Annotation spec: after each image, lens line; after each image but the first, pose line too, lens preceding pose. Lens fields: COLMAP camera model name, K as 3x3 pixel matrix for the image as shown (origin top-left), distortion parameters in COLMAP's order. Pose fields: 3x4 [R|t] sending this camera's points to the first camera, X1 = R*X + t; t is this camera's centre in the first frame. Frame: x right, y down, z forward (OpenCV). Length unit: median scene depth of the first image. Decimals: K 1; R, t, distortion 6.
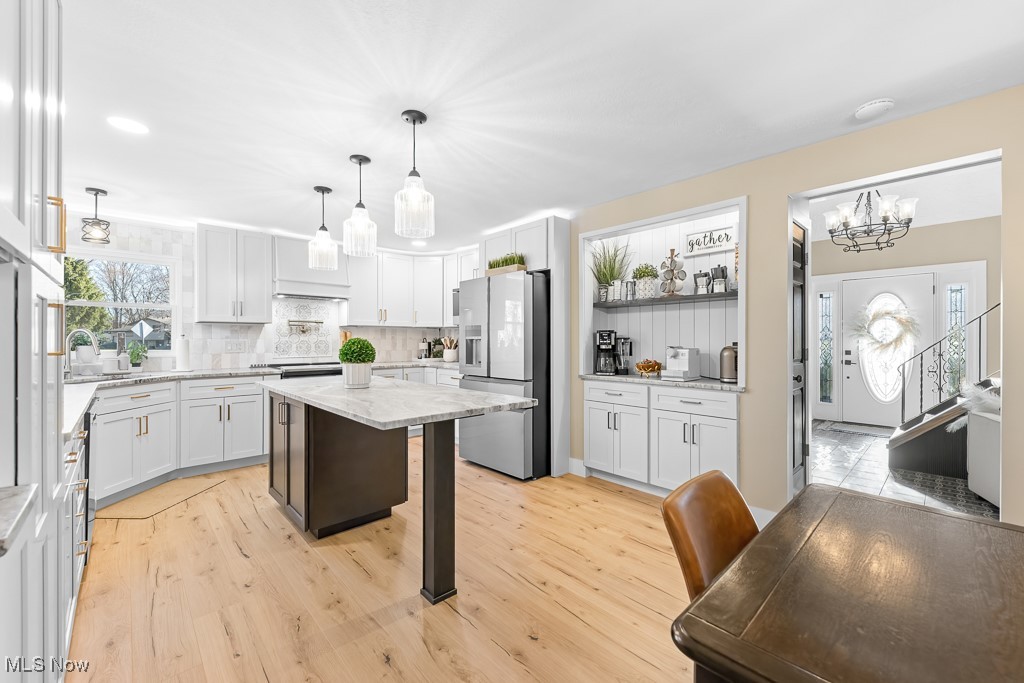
lens RADIAL K [[406.4, 0, 514.5], [0, 406.4, 338.9], [0, 0, 1]] dist [0.010392, -0.006776]
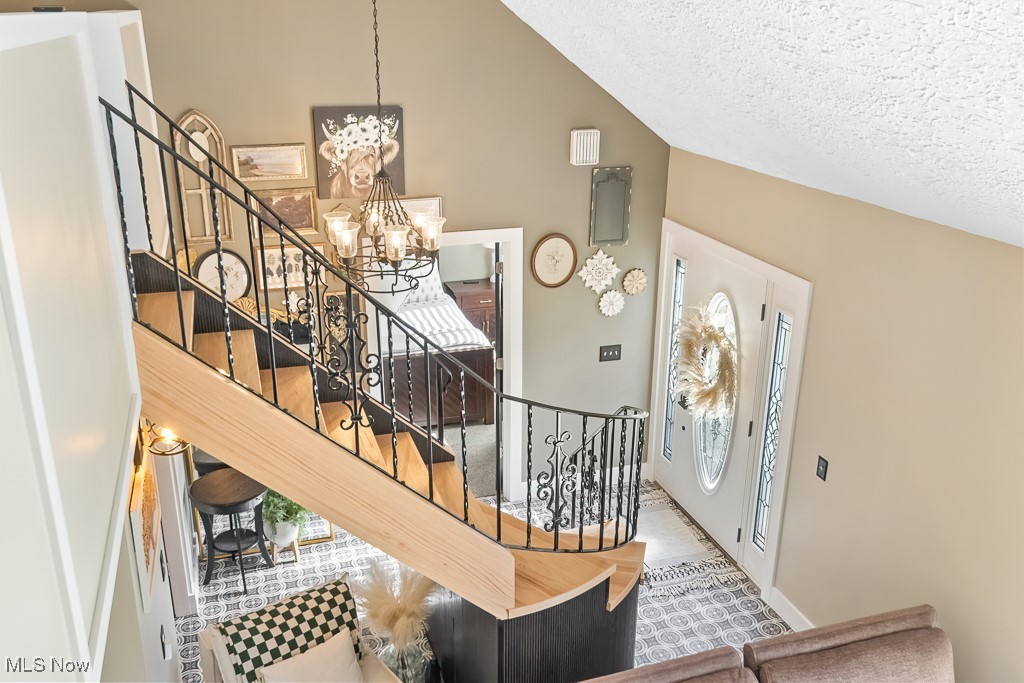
lens RADIAL K [[903.7, 0, 512.0], [0, 903.7, 341.5], [0, 0, 1]] dist [0.006239, 0.004695]
pose [[0.902481, 0.153704, -0.402373, 1.751442], [-0.007370, 0.939538, 0.342366, -0.658539], [0.430667, -0.306013, 0.849047, -0.036697]]
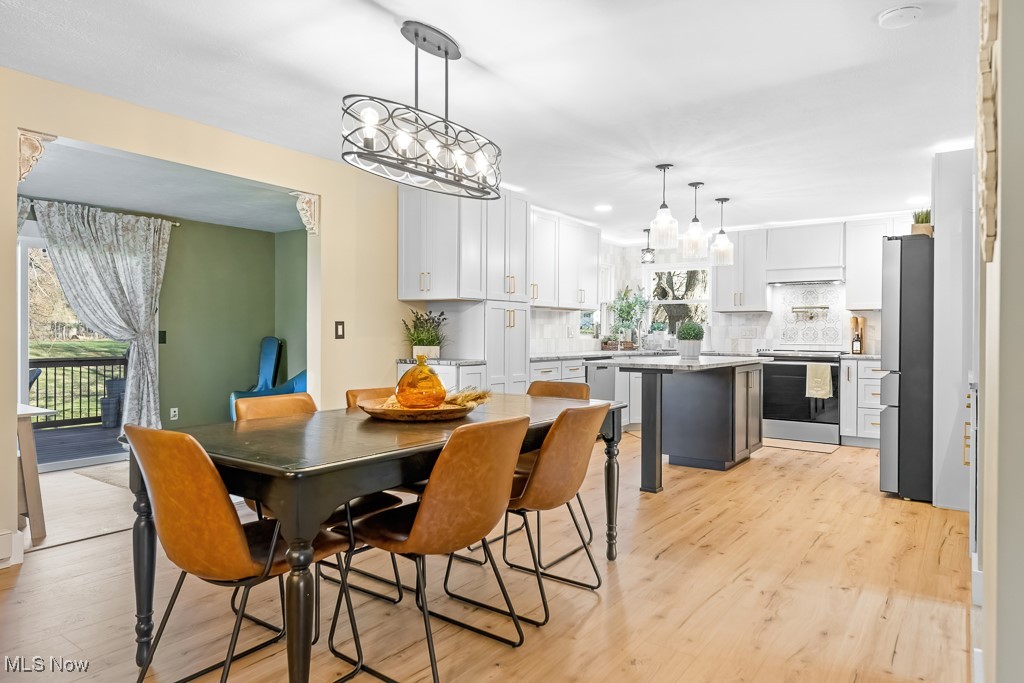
lens RADIAL K [[638.1, 0, 511.4], [0, 638.1, 333.1], [0, 0, 1]] dist [-0.001322, -0.001735]
pose [[0.194331, 0.000034, -0.980936, 1.081363], [-0.003560, 0.999993, -0.000671, 0.027635], [0.980930, 0.003623, 0.194330, 0.020073]]
